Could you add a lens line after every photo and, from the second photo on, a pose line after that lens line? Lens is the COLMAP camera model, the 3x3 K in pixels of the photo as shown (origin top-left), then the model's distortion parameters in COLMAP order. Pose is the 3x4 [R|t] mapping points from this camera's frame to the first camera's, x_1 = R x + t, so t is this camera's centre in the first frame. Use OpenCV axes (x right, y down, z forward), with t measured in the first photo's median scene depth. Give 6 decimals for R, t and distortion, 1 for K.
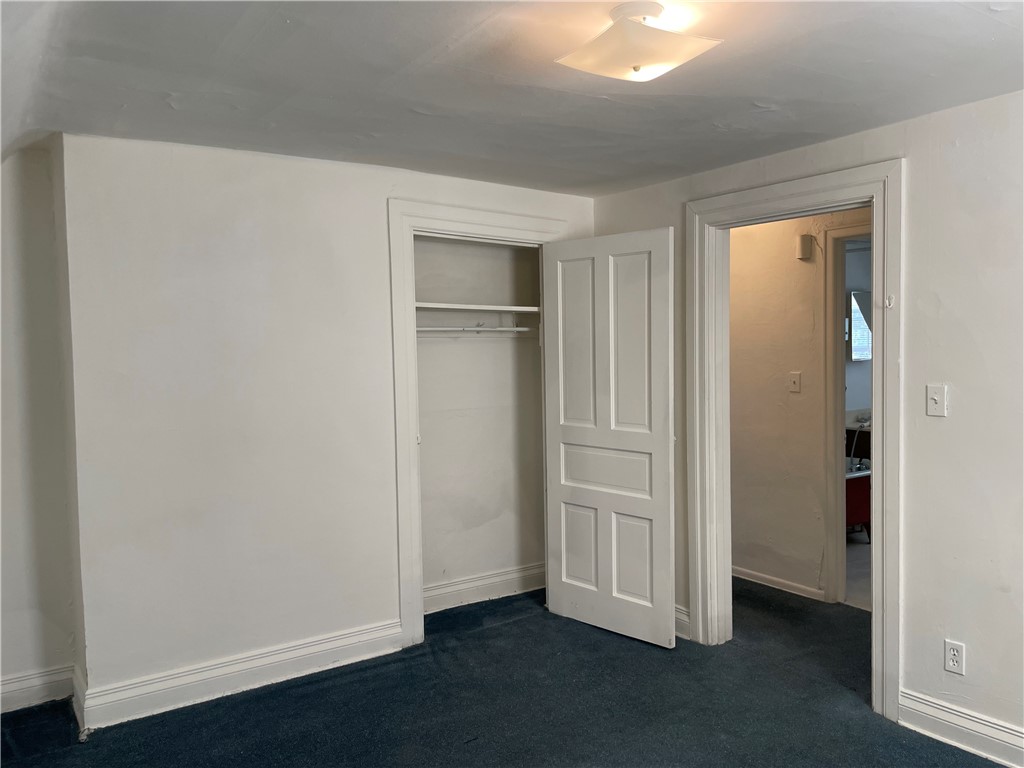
lens RADIAL K [[779.0, 0, 512.0], [0, 779.0, 384.0], [0, 0, 1]] dist [-0.002104, -0.001641]
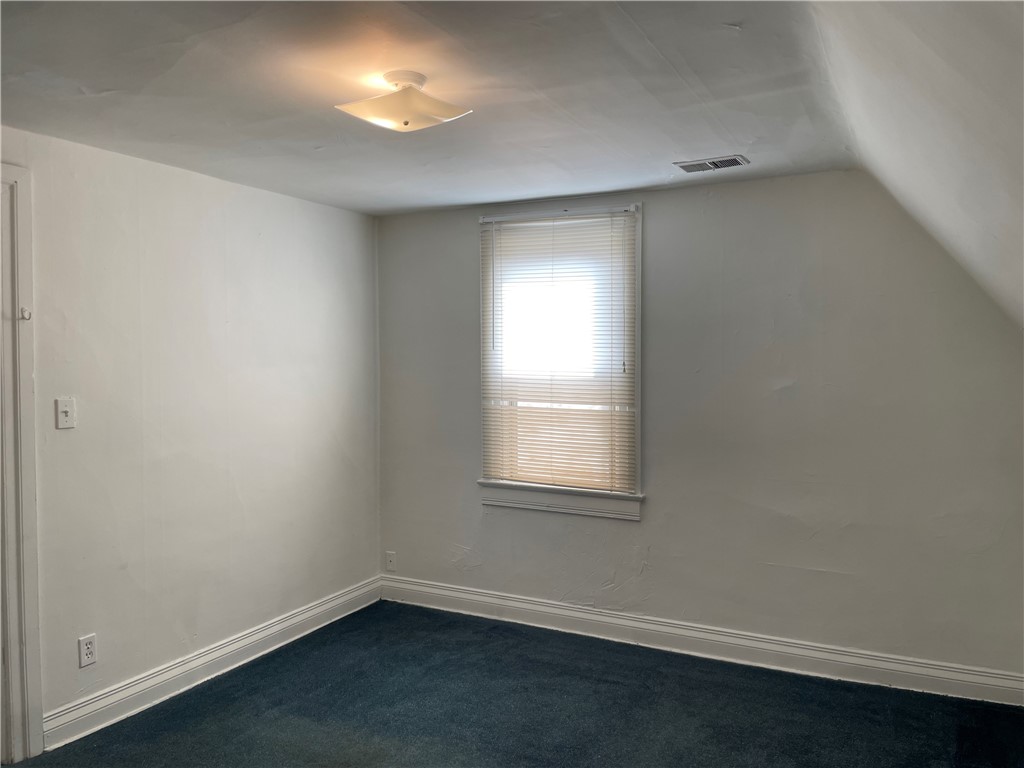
lens RADIAL K [[806.2, 0, 512.0], [0, 806.2, 384.0], [0, 0, 1]] dist [0.000750, 0.000123]
pose [[-0.442304, -0.020124, 0.896640, -0.673012], [0.048981, 0.997714, 0.046554, -0.038242], [-0.895527, 0.064509, -0.440307, 0.932128]]
